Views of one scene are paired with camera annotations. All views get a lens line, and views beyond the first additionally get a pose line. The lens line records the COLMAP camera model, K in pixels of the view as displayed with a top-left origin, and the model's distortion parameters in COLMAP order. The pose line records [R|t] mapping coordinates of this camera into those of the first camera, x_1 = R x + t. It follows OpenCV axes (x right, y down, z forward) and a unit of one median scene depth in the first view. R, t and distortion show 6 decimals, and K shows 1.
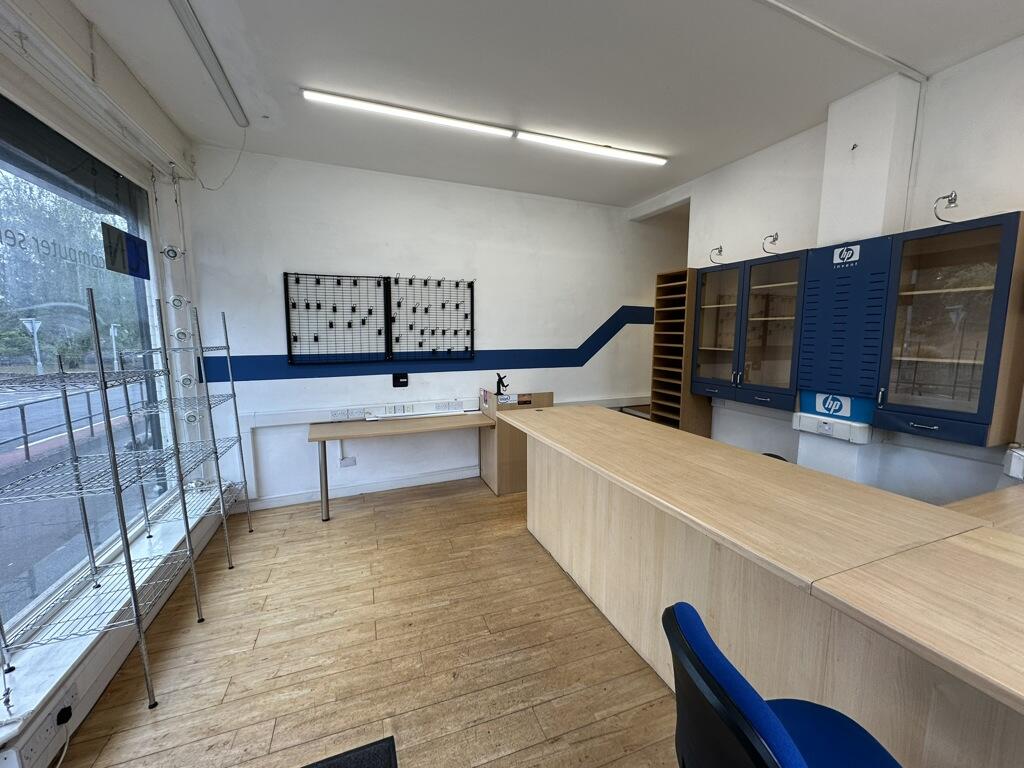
lens RADIAL K [[406.4, 0, 512.0], [0, 406.4, 381.3], [0, 0, 1]] dist [-0.004070, 0.000801]
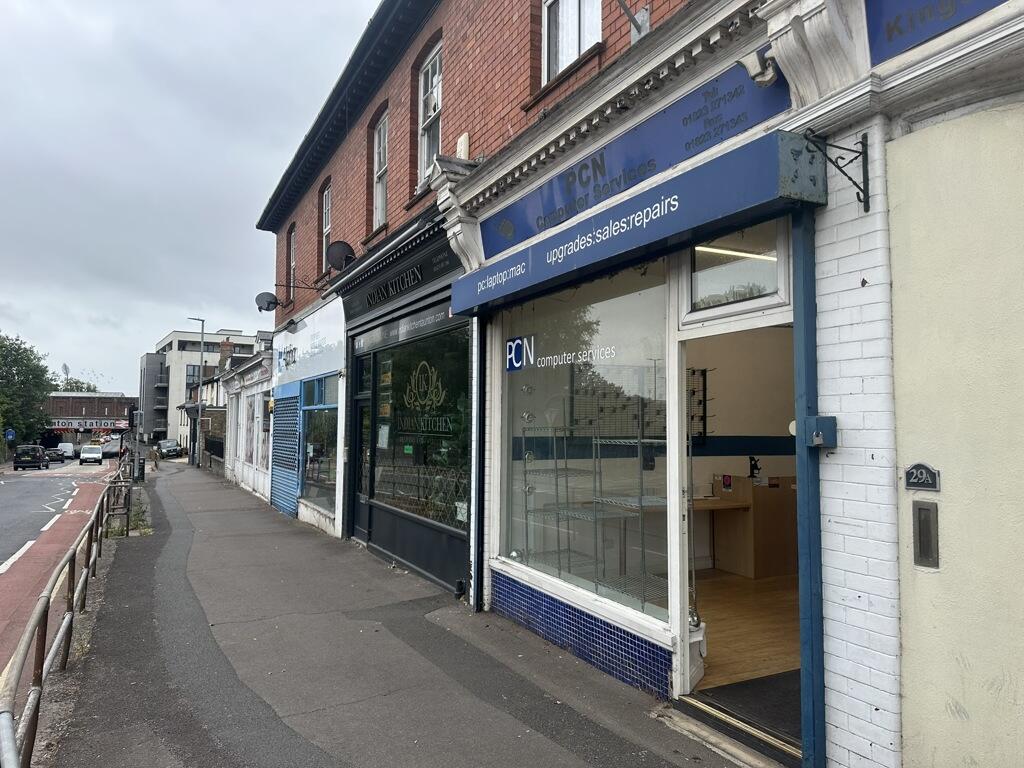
lens RADIAL K [[720.4, 0, 510.5], [0, 720.4, 380.2], [0, 0, 1]] dist [0.004676, 0.000119]
pose [[0.995769, 0.016345, 0.090426, -1.093978], [-0.000664, 0.985308, -0.170784, 0.137131], [-0.091889, 0.170001, 0.981150, -1.079543]]
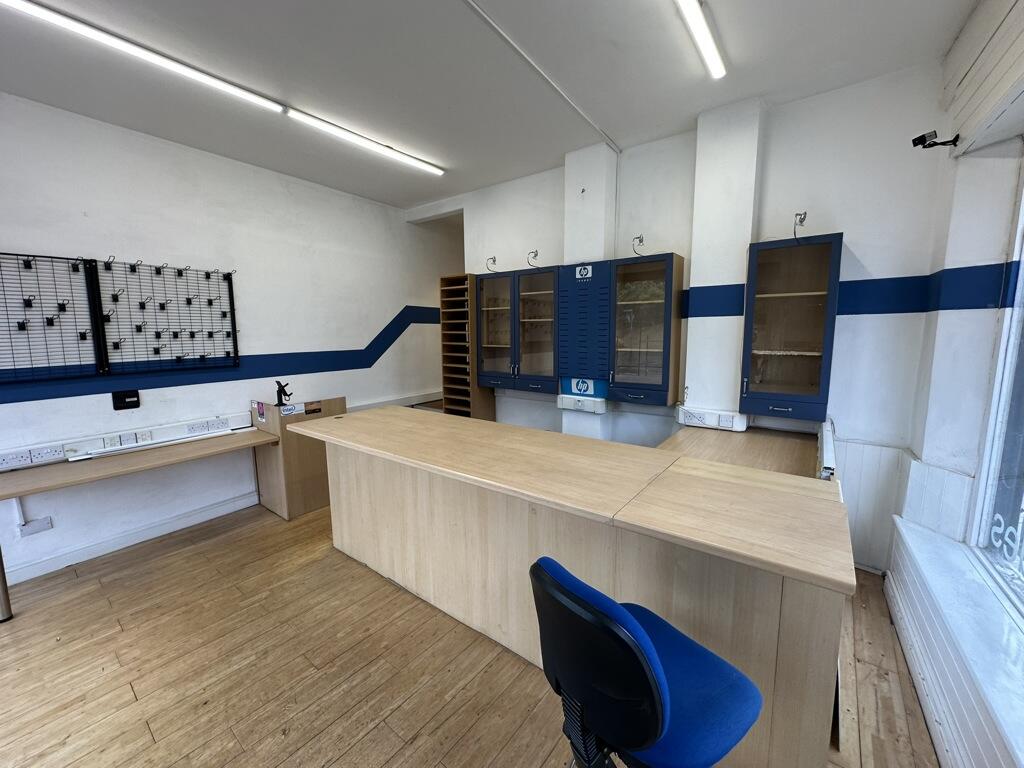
lens RADIAL K [[406.4, 0, 510.6], [0, 406.4, 381.4], [0, 0, 1]] dist [-0.004070, 0.000801]
pose [[0.853121, -0.073870, 0.516458, -0.075710], [0.071390, 0.997143, 0.024697, -0.006581], [-0.516806, 0.015801, 0.855957, -0.002315]]
